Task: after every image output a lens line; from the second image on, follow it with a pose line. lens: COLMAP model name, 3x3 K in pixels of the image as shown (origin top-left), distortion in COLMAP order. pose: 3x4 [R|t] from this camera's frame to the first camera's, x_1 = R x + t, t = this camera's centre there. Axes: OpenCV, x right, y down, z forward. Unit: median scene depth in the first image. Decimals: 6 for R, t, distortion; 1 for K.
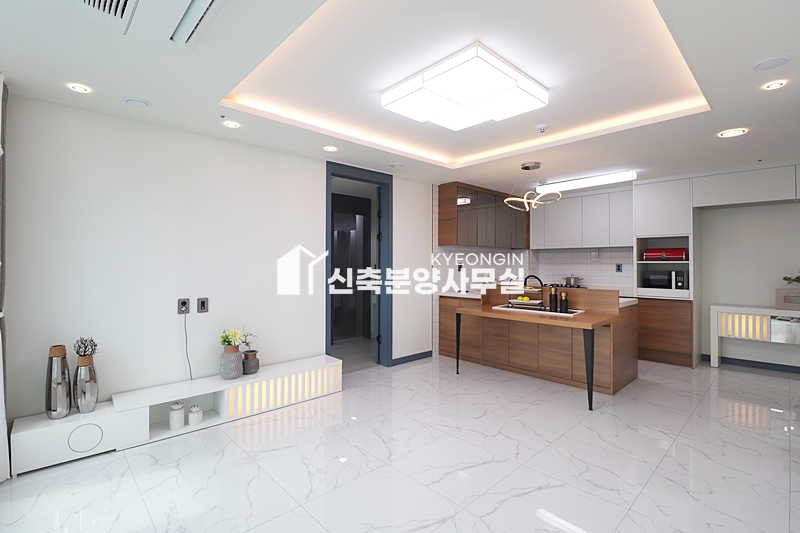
lens RADIAL K [[370.9, 0, 396.9], [0, 370.9, 258.2], [0, 0, 1]] dist [-0.007294, -0.001025]
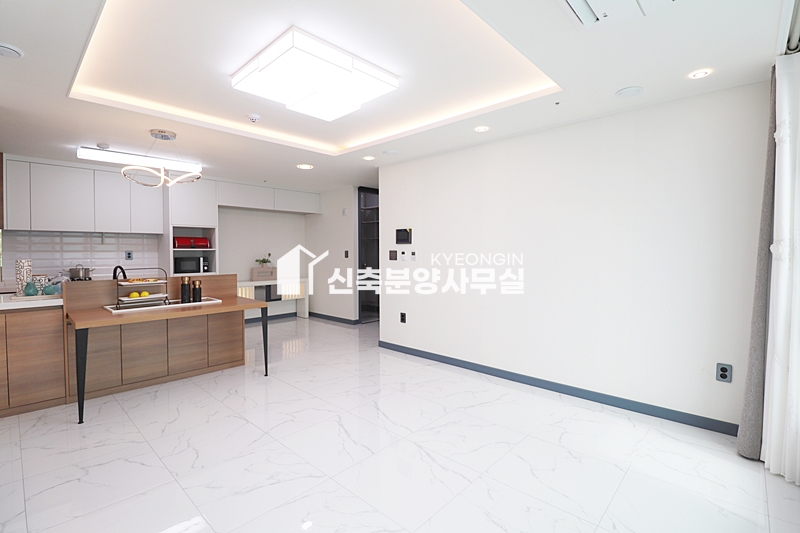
lens RADIAL K [[370.9, 0, 397.7], [0, 370.9, 266.7], [0, 0, 1]] dist [-0.007294, -0.001025]
pose [[-0.051714, -0.045457, 0.997627, -0.477891], [-0.015579, 0.998879, 0.044706, 0.003511], [-0.998540, -0.013230, -0.052365, 0.472295]]
